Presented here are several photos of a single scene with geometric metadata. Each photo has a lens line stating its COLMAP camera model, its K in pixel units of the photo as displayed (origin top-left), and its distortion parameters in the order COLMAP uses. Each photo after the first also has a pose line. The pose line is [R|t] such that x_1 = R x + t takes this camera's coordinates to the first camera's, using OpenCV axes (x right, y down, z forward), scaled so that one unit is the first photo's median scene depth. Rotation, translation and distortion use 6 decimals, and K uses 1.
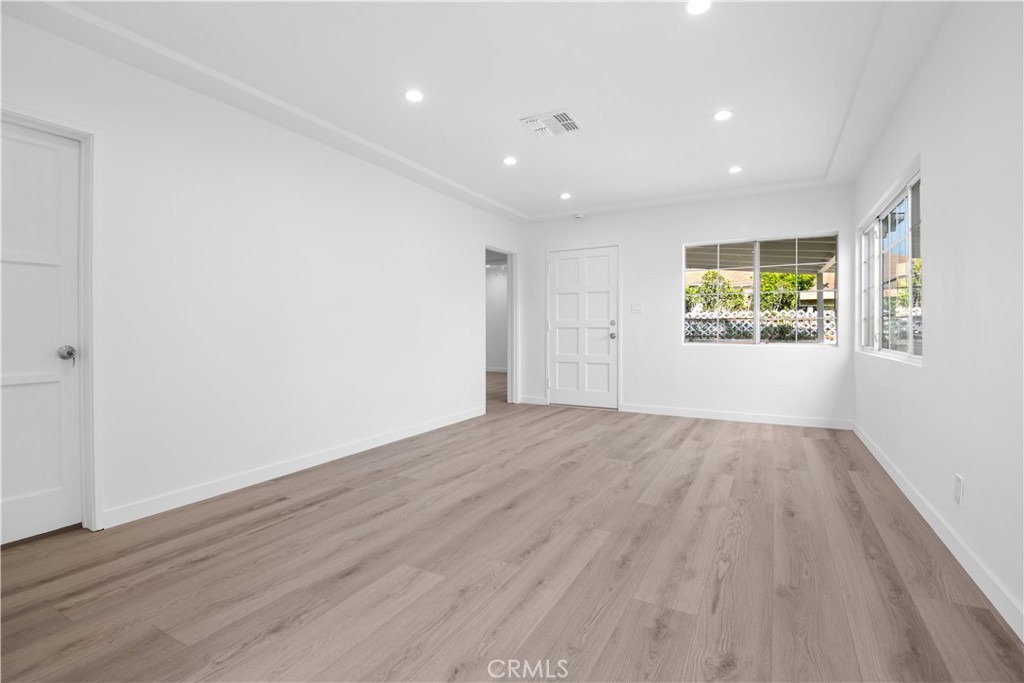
lens RADIAL K [[478.3, 0, 512.4], [0, 478.3, 338.2], [0, 0, 1]] dist [-0.002907, -0.001233]
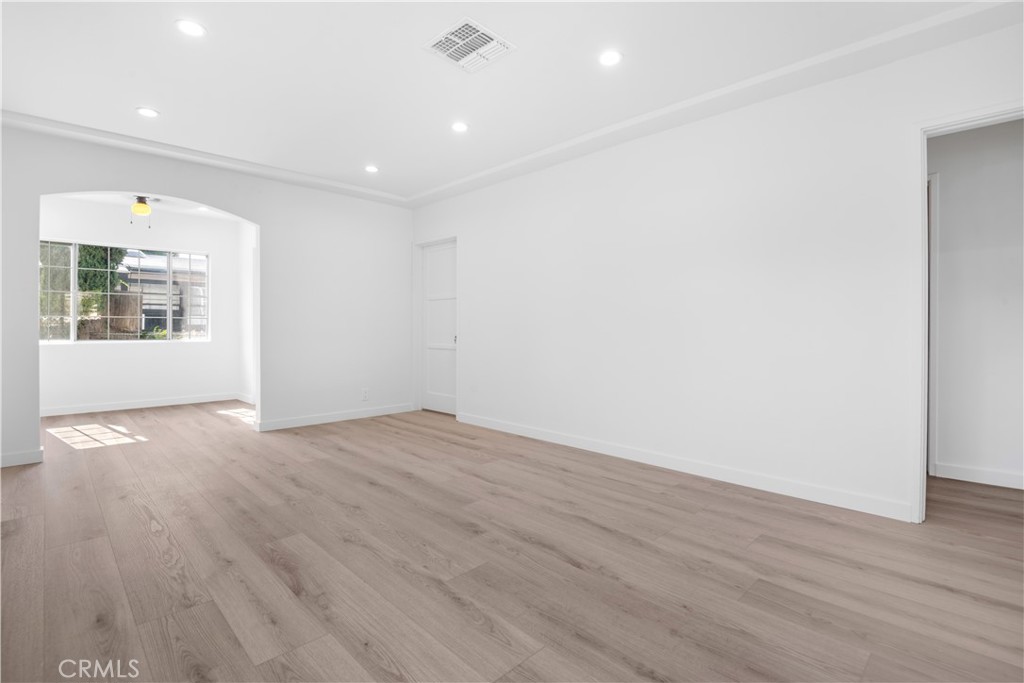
lens RADIAL K [[478.3, 0, 509.3], [0, 478.3, 338.9], [0, 0, 1]] dist [-0.002907, -0.001233]
pose [[-0.291226, 0.034737, -0.956024, 0.921317], [-0.014274, 0.999071, 0.040650, -0.043108], [0.956548, 0.025485, -0.290459, 1.532641]]
